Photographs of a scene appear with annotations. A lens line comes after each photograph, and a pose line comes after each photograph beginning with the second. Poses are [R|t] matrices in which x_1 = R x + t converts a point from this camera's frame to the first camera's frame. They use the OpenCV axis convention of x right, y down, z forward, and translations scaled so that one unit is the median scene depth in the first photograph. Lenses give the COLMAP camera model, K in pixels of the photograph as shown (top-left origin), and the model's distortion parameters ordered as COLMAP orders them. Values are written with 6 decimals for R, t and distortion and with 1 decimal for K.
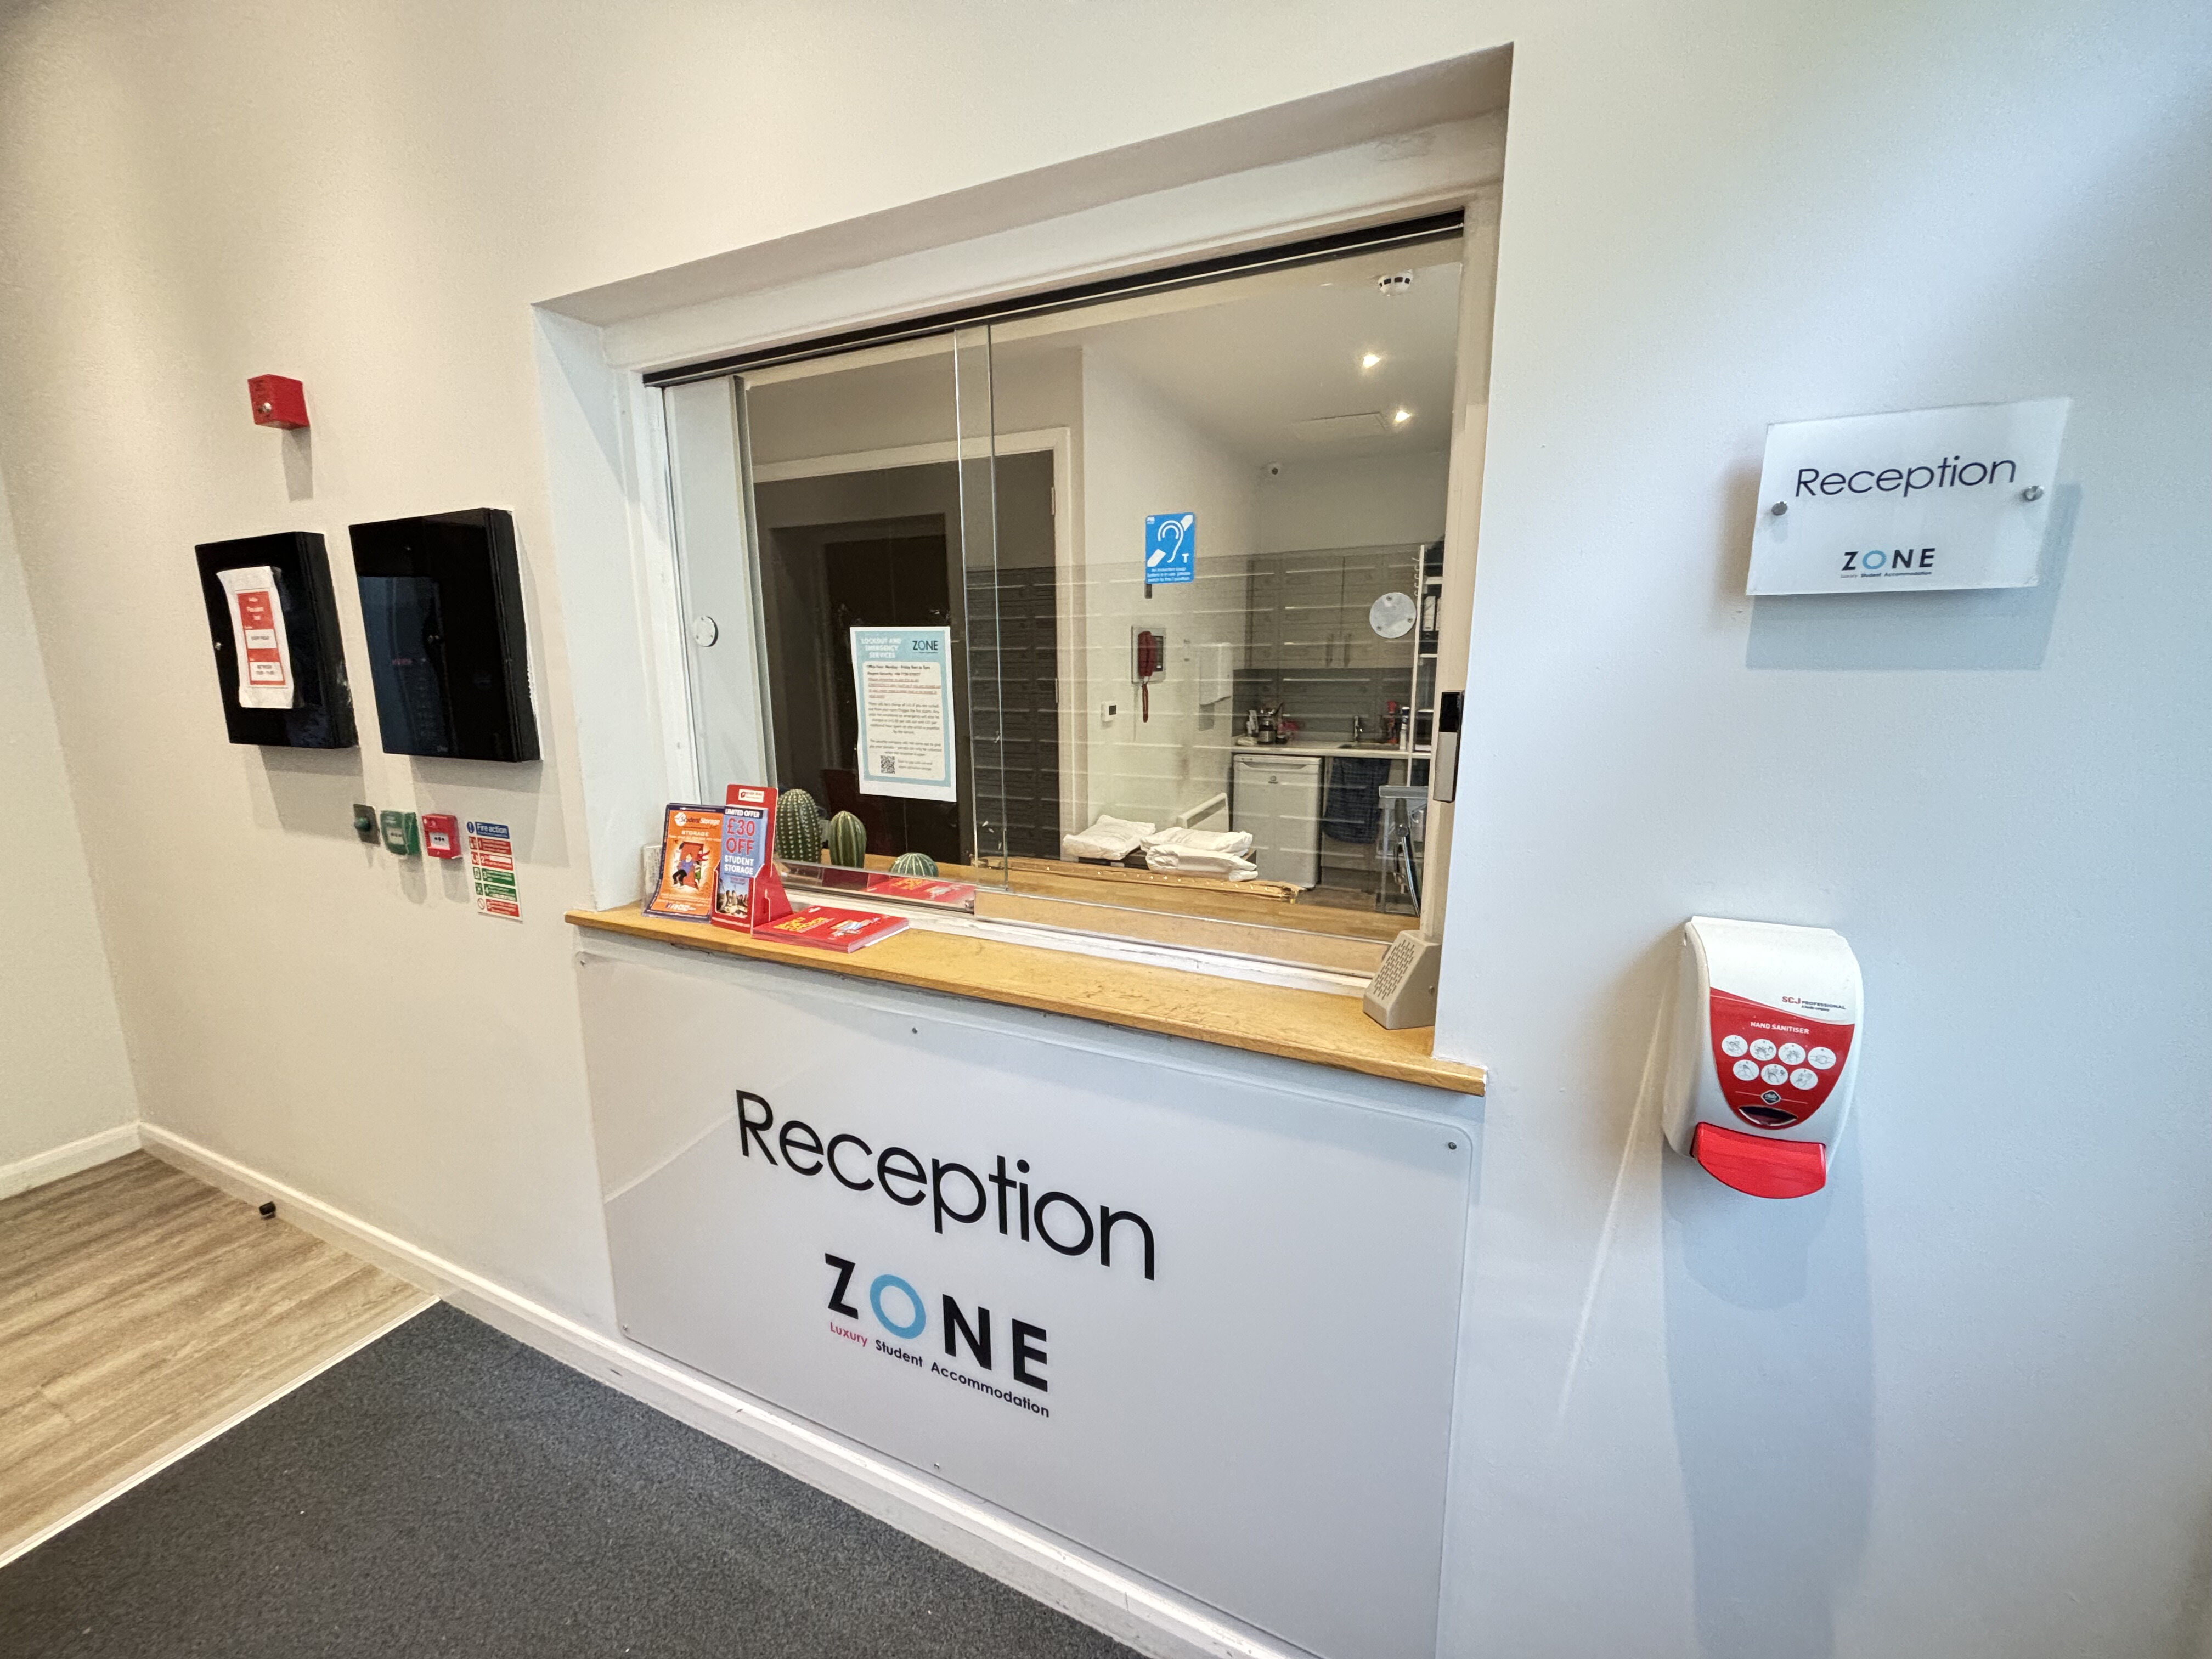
lens RADIAL K [[894.0, 0, 1099.2], [0, 894.0, 830.2], [0, 0, 1]] dist [0.005470, -0.001249]
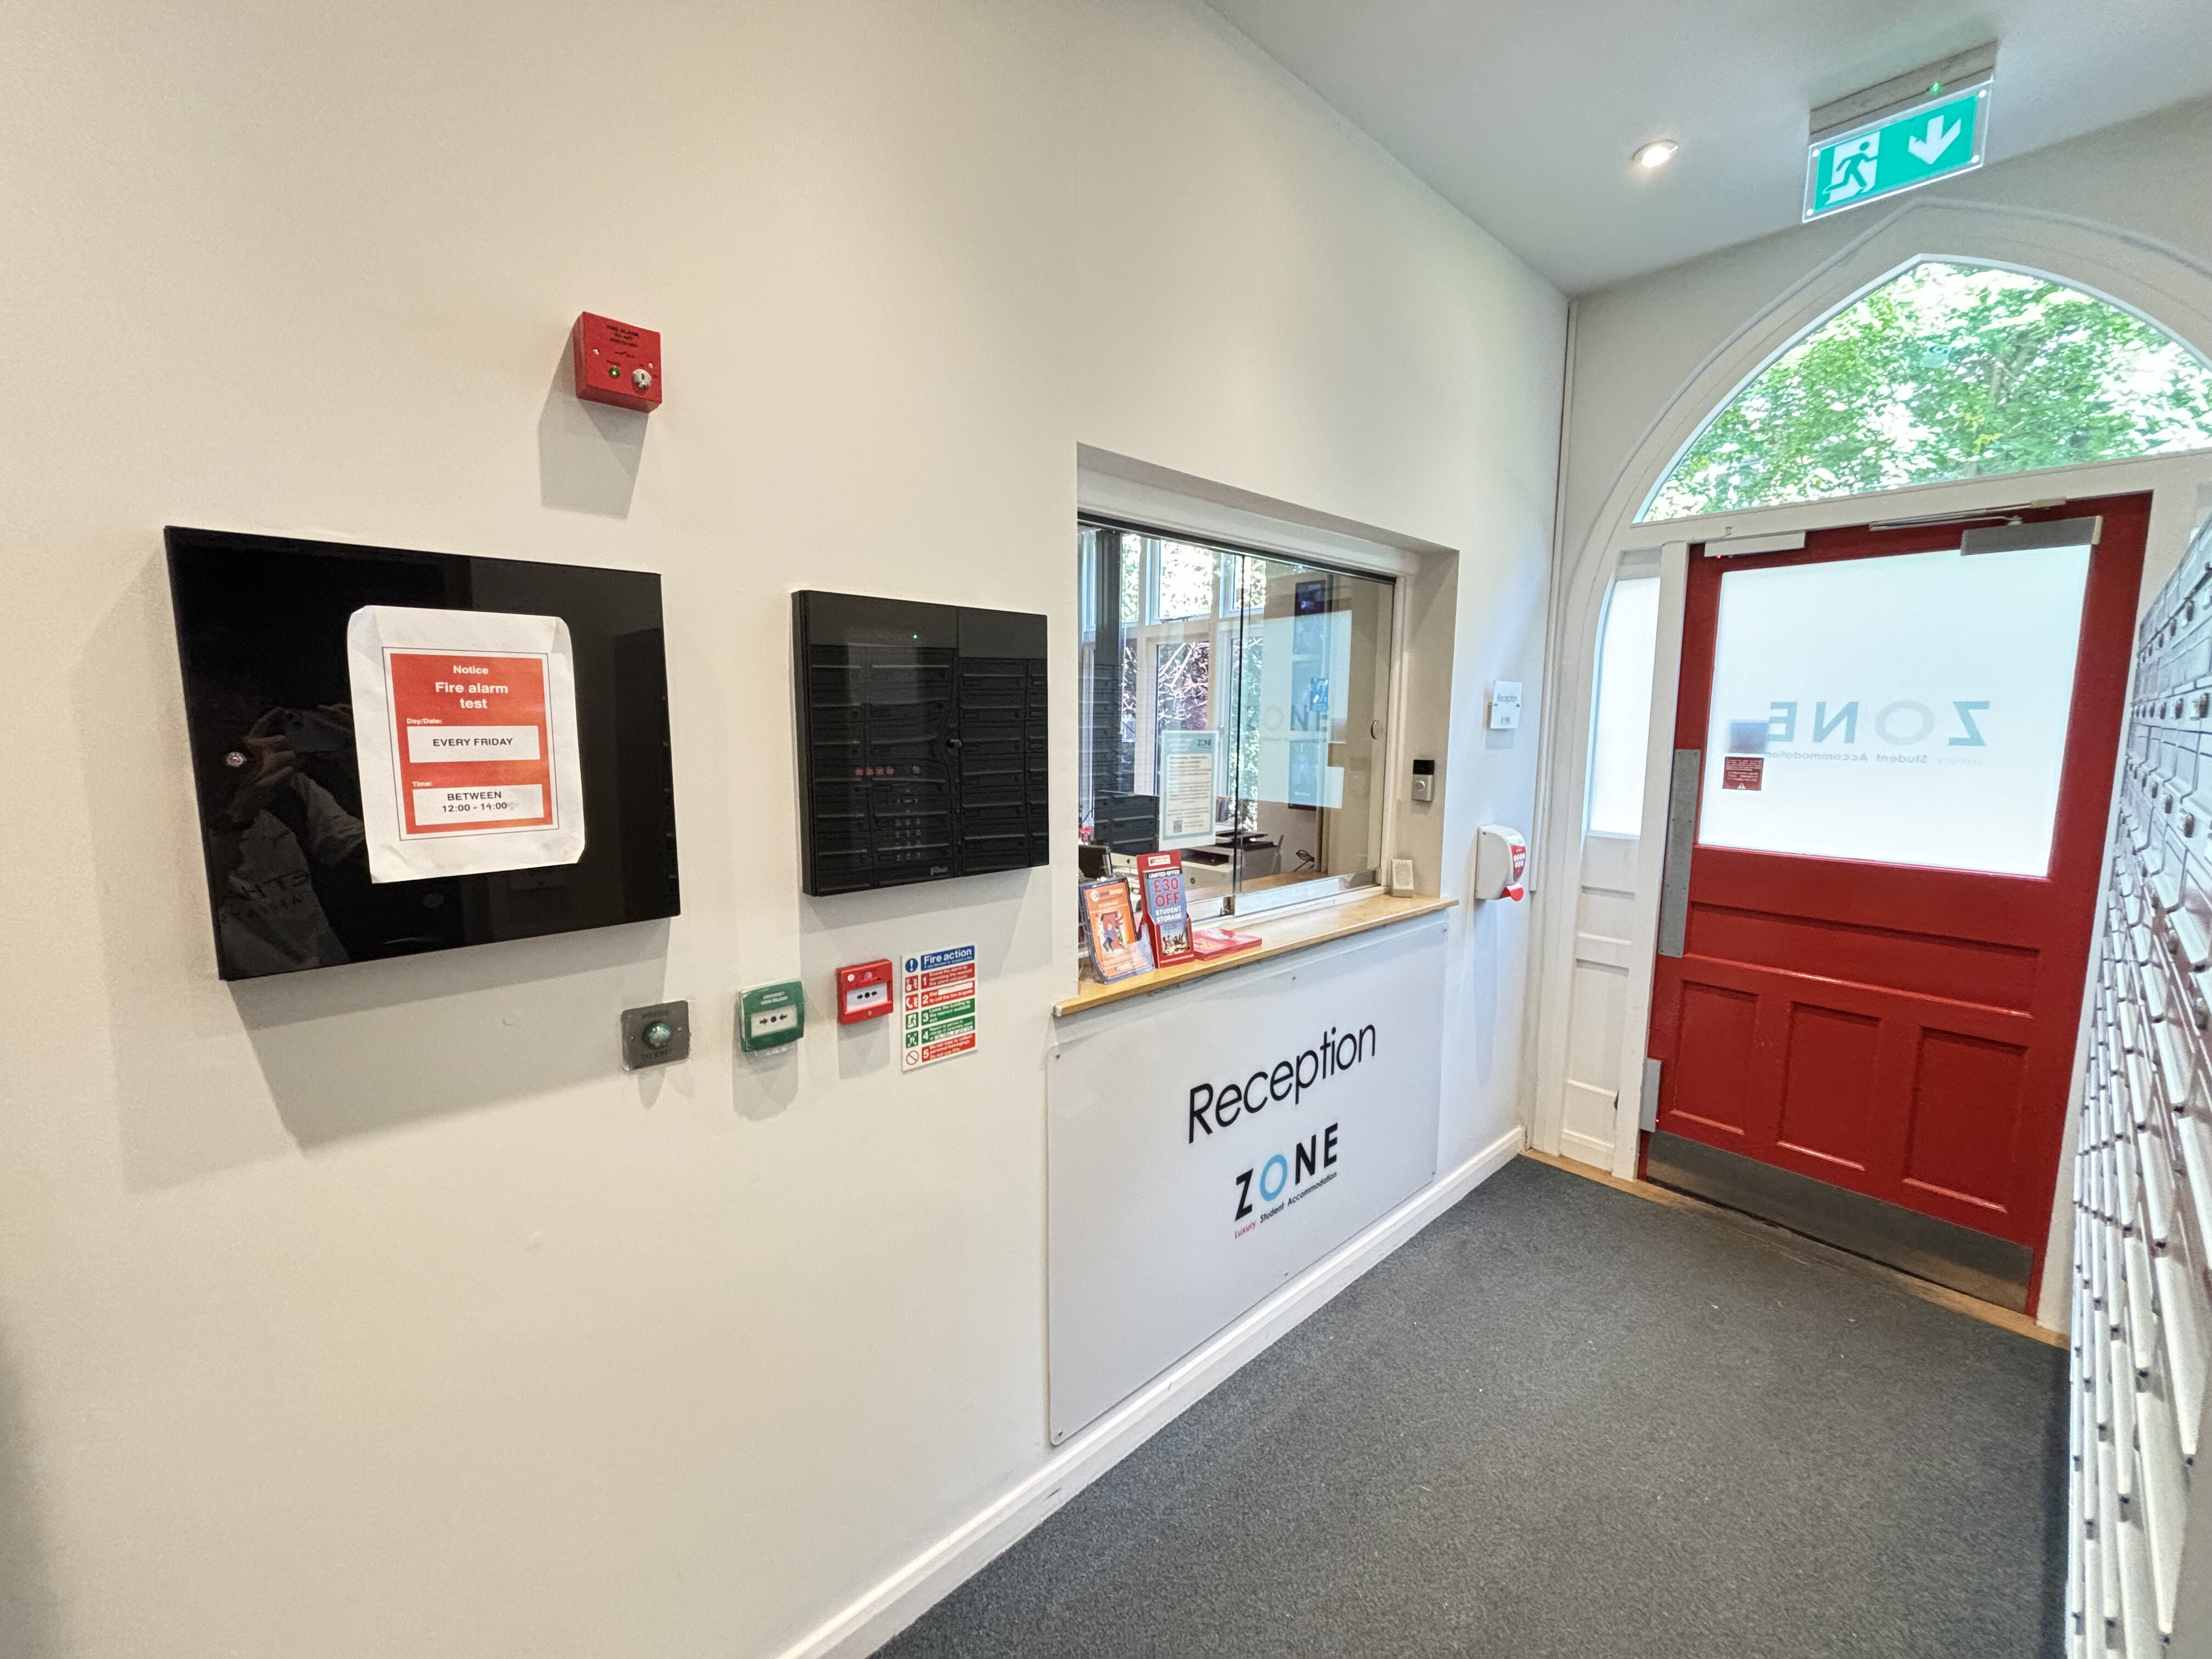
lens RADIAL K [[894.0, 0, 1100.1], [0, 894.0, 831.1], [0, 0, 1]] dist [0.005470, -0.001249]
pose [[0.374256, -0.106780, 0.921157, -1.599341], [0.176495, 0.983393, 0.042286, -0.149184], [-0.910375, 0.146754, 0.386887, 0.579738]]
